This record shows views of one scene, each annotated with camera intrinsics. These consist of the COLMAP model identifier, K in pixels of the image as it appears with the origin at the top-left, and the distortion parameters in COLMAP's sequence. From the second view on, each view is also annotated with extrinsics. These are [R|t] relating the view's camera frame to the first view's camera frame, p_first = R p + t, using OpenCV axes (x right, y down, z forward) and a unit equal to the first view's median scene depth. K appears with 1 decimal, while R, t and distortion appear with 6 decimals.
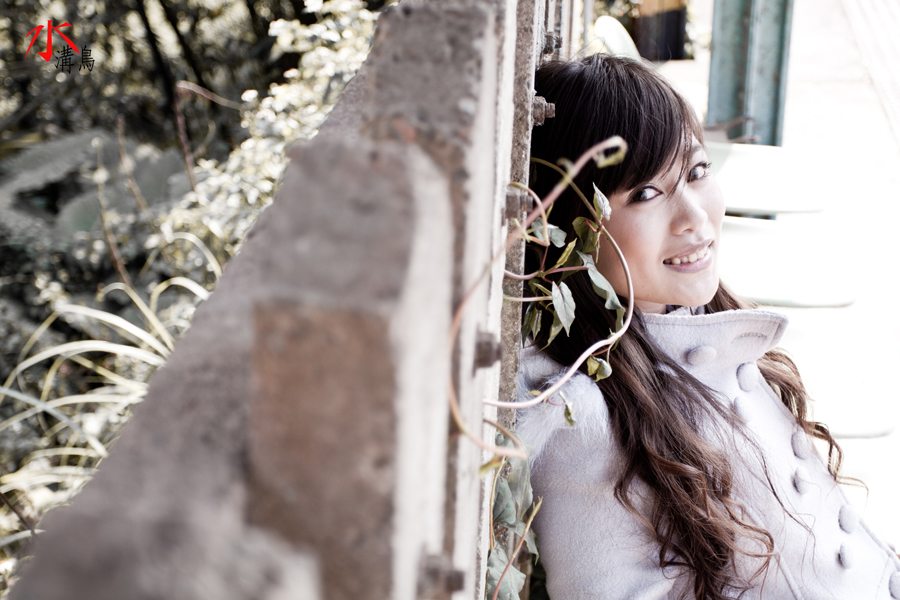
lens RADIAL K [[1666.8, 0, 449.6], [0, 1666.8, 297.5], [0, 0, 1]] dist [0.096398, 0.000000]
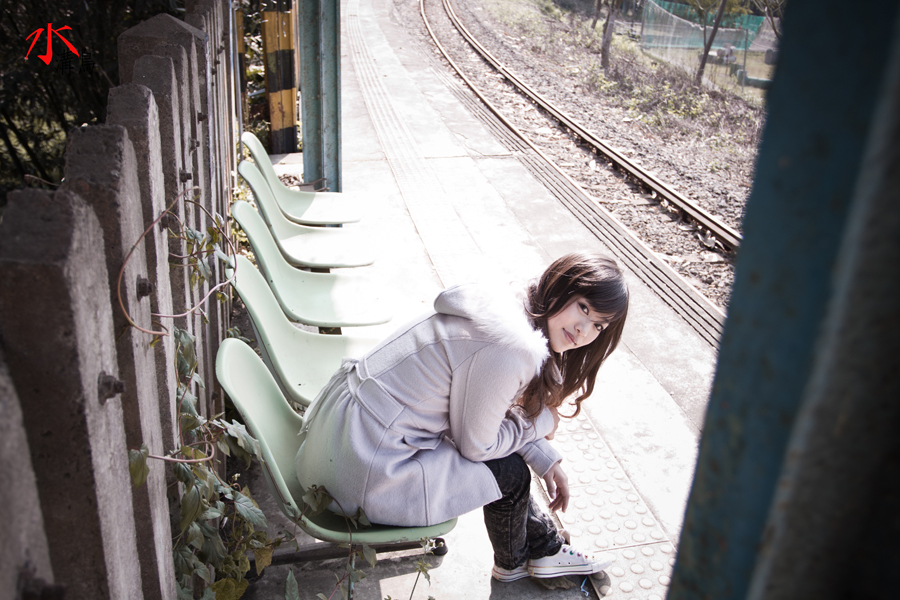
lens RADIAL K [[825.0, 0, 452.8], [0, 825.0, 303.8], [0, 0, 1]] dist [0.003485, 0.000000]
pose [[0.952075, -0.092276, 0.291612, 0.097063], [0.080355, 0.995376, 0.052622, 0.031735], [-0.295120, -0.026667, 0.955088, -0.150416]]
